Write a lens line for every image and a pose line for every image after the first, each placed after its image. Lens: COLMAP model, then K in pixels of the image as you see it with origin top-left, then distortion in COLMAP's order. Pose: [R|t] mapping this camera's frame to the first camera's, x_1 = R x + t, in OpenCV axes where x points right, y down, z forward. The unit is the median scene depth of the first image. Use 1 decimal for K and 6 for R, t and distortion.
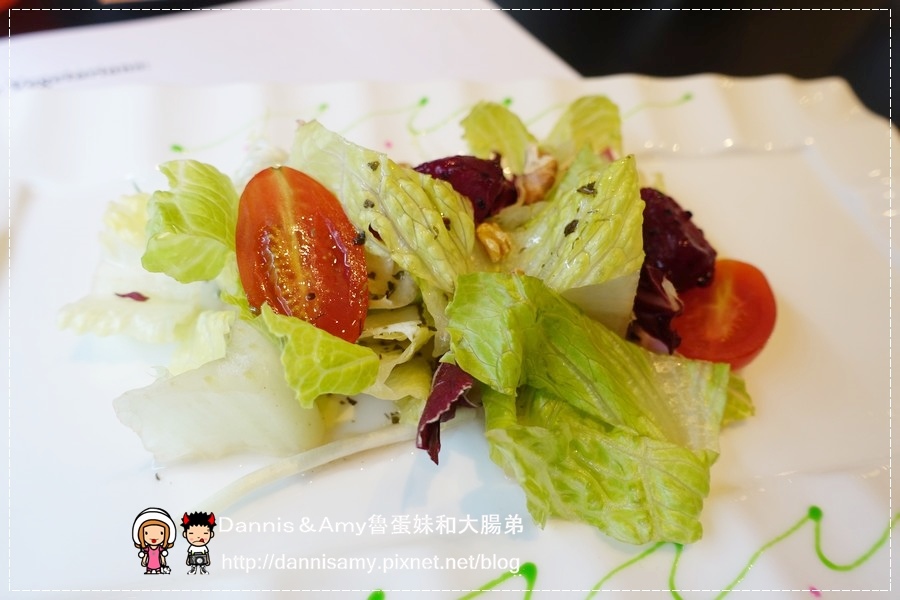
lens RADIAL K [[603.3, 0, 449.0], [0, 603.3, 303.8], [0, 0, 1]] dist [-0.011894, -0.000162]
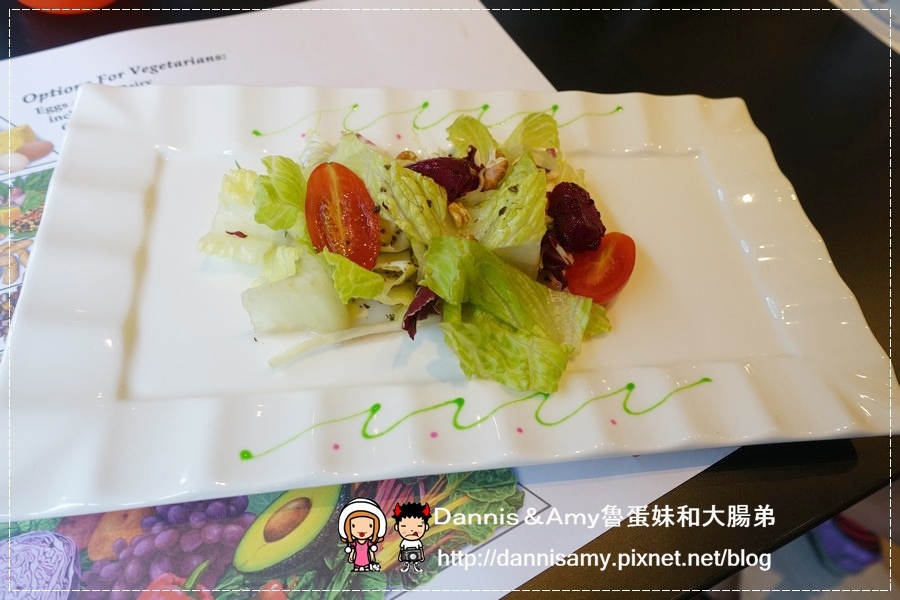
lens RADIAL K [[603.3, 0, 451.6], [0, 603.3, 303.6], [0, 0, 1]] dist [-0.011894, -0.000162]
pose [[0.997819, 0.065982, -0.001885, 0.082270], [-0.065427, 0.992411, 0.104112, -0.036612], [0.008740, -0.103761, 0.994564, -0.711306]]
